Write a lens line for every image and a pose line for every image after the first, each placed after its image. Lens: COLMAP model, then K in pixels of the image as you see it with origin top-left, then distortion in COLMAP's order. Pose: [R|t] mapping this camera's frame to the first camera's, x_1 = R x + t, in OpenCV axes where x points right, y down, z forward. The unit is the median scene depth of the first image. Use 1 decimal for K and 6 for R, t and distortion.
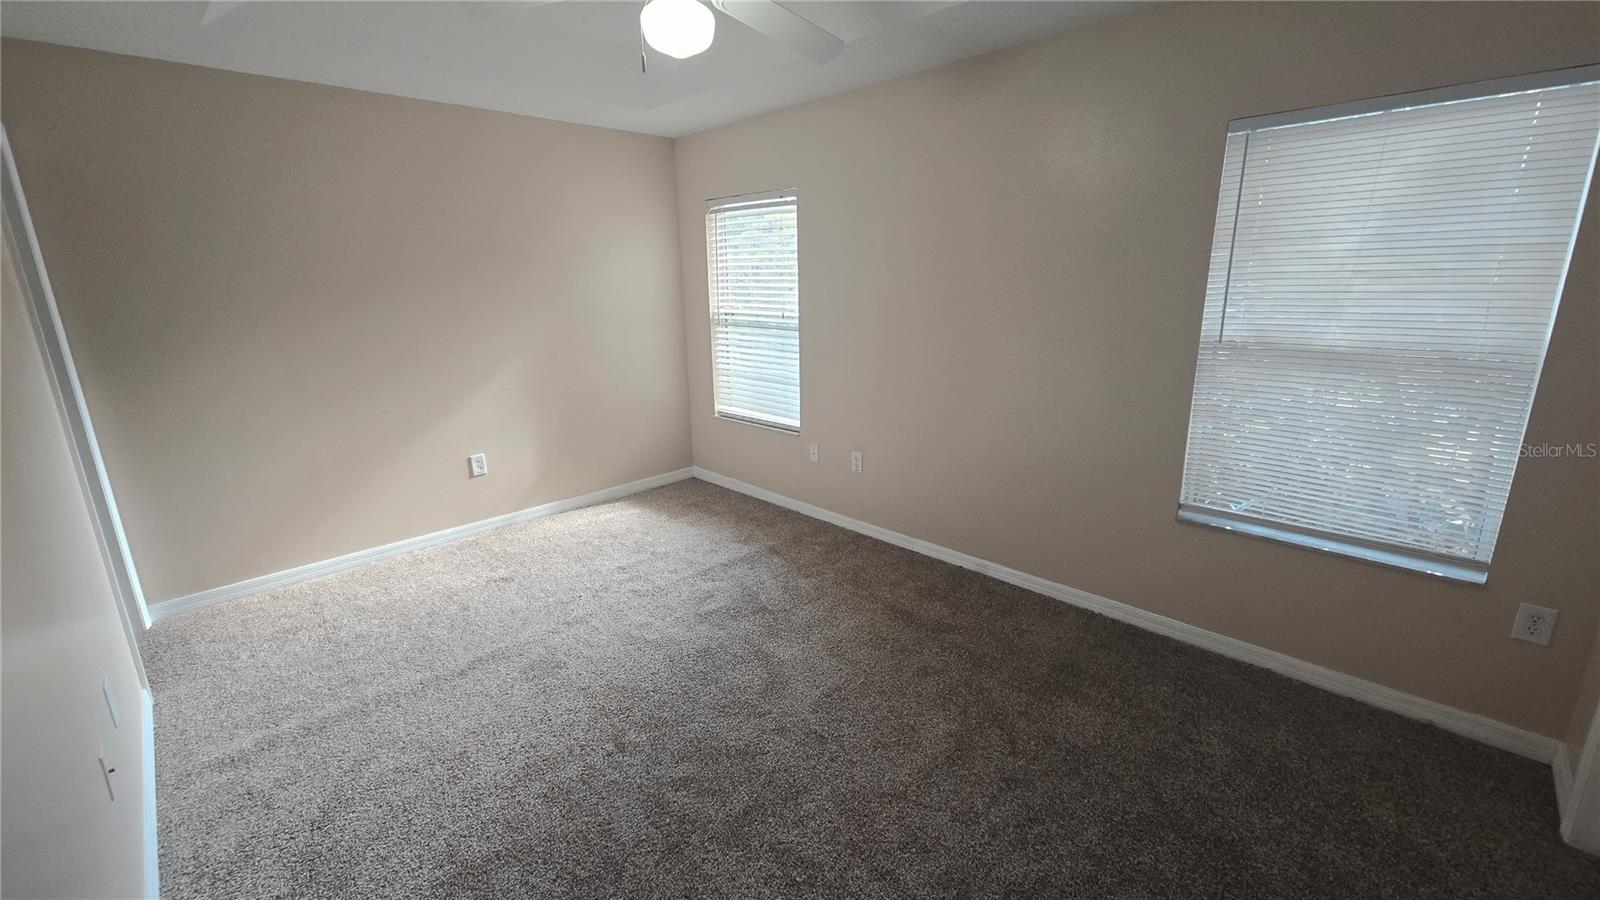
lens RADIAL K [[650.6, 0, 787.9], [0, 650.6, 452.1], [0, 0, 1]] dist [0.012053, 0.000019]
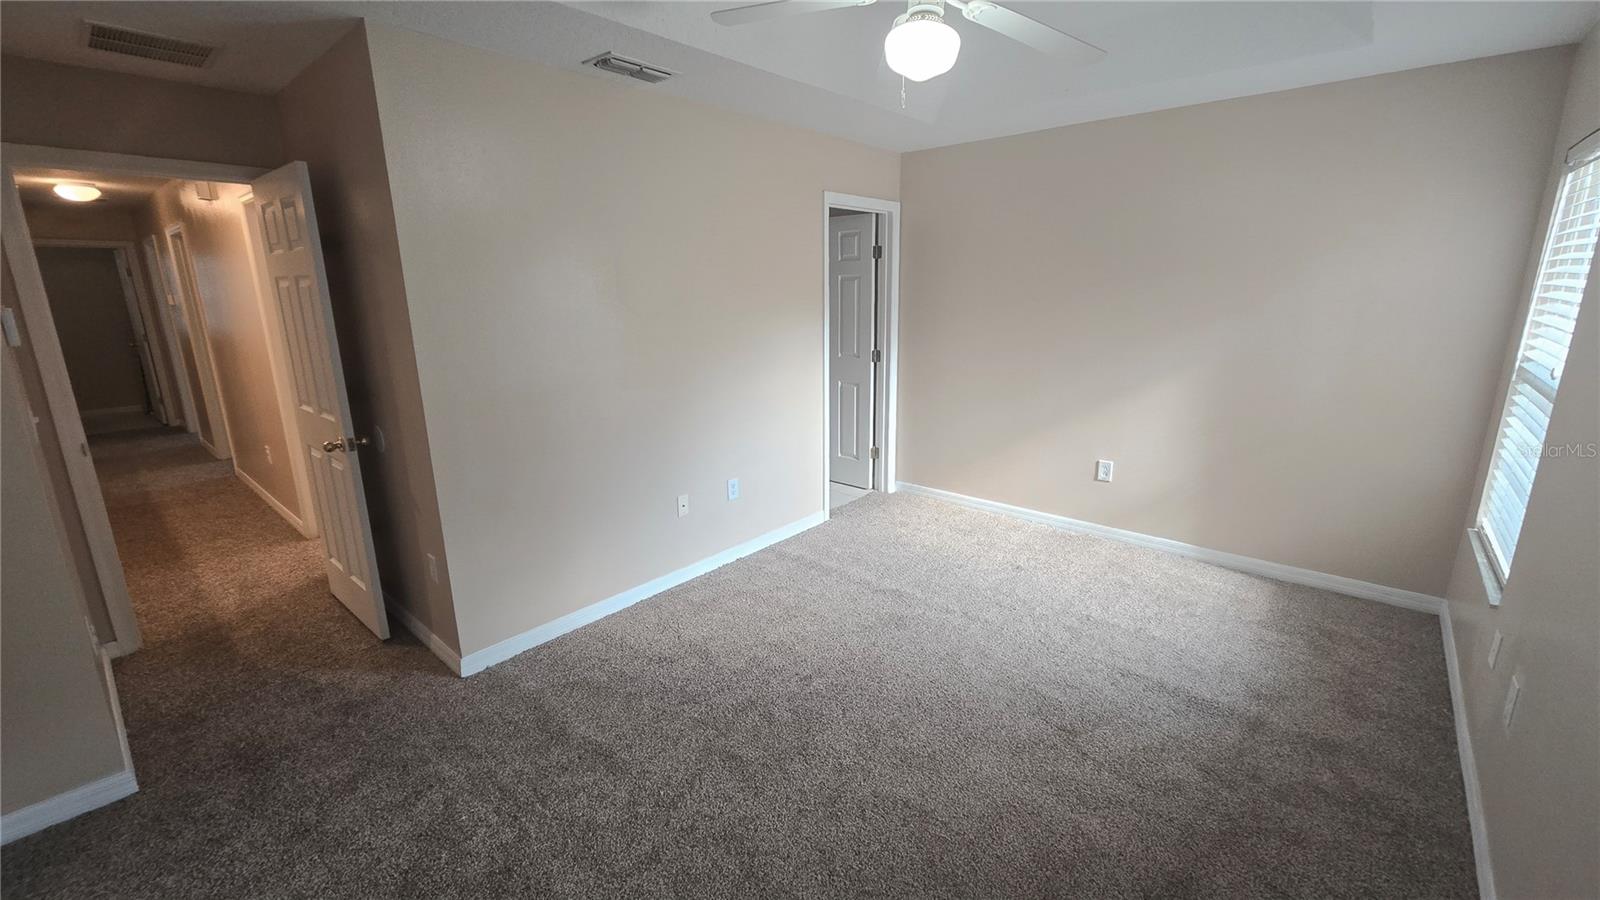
lens RADIAL K [[650.6, 0, 801.0], [0, 650.6, 451.0], [0, 0, 1]] dist [0.012053, 0.000019]
pose [[0.074192, 0.256157, -0.963784, 0.482370], [-0.243484, 0.941851, 0.231584, -0.136328], [0.967063, 0.217485, 0.132248, 0.436587]]
